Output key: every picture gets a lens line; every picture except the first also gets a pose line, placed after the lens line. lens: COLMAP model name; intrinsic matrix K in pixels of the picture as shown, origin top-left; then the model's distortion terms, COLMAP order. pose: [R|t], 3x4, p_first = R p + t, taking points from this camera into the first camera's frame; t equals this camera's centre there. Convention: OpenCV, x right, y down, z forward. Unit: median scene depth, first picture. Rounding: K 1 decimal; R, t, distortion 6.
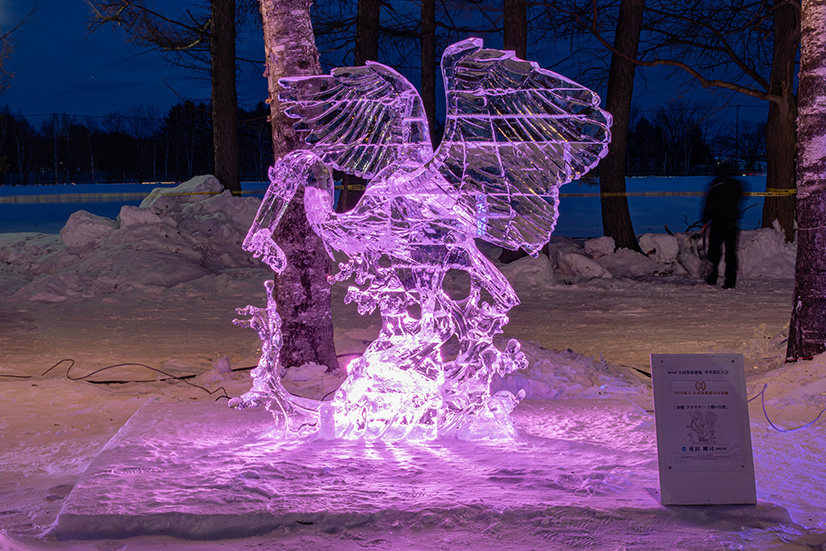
lens RADIAL K [[1112.7, 0, 412.1], [0, 1112.7, 271.8], [0, 0, 1]] dist [-0.023505, 0.000000]
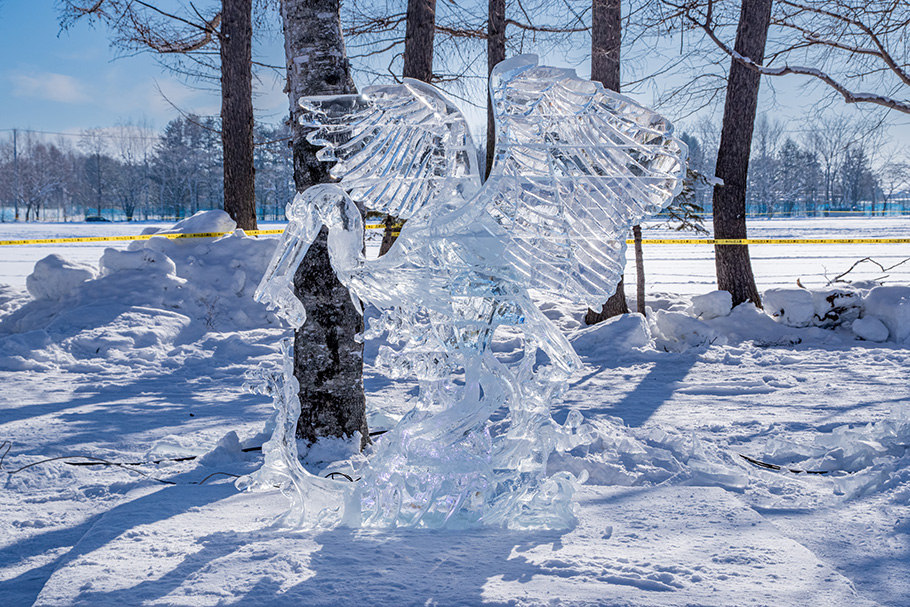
lens RADIAL K [[1572.0, 0, 455.4], [0, 1572.0, 308.2], [0, 0, 1]] dist [0.177319, 0.000000]
pose [[0.999457, 0.007391, -0.032115, 0.032883], [-0.008252, 0.999608, -0.026757, 0.013824], [0.031904, 0.027008, 0.999126, -0.163463]]
